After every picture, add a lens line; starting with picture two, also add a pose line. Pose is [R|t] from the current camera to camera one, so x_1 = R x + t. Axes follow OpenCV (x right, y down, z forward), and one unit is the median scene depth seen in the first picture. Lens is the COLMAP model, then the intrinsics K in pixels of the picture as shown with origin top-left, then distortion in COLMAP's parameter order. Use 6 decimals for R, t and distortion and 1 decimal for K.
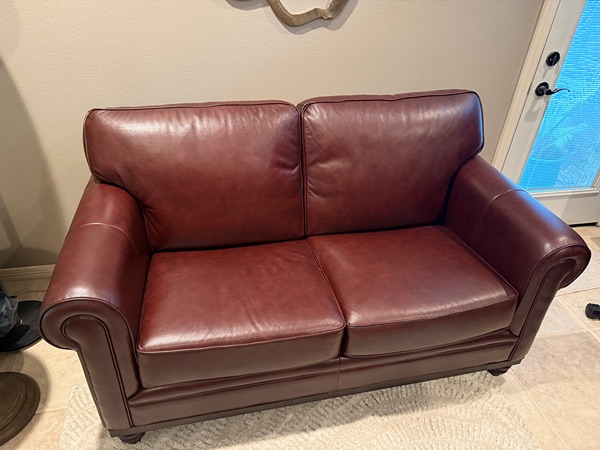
lens RADIAL K [[418.6, 0, 300.3], [0, 418.6, 228.1], [0, 0, 1]] dist [0.020949, 0.001331]
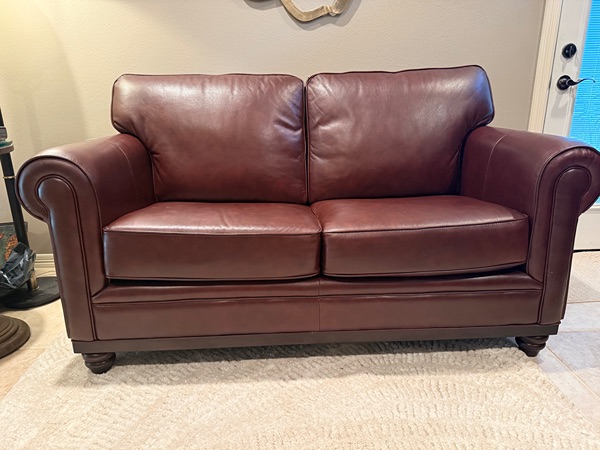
lens RADIAL K [[418.6, 0, 302.1], [0, 418.6, 226.4], [0, 0, 1]] dist [0.020949, 0.001331]
pose [[0.985487, -0.000318, -0.169752, 0.180602], [-0.049489, 0.956019, -0.289098, 0.397308], [0.162378, 0.293303, 0.942129, 0.094458]]
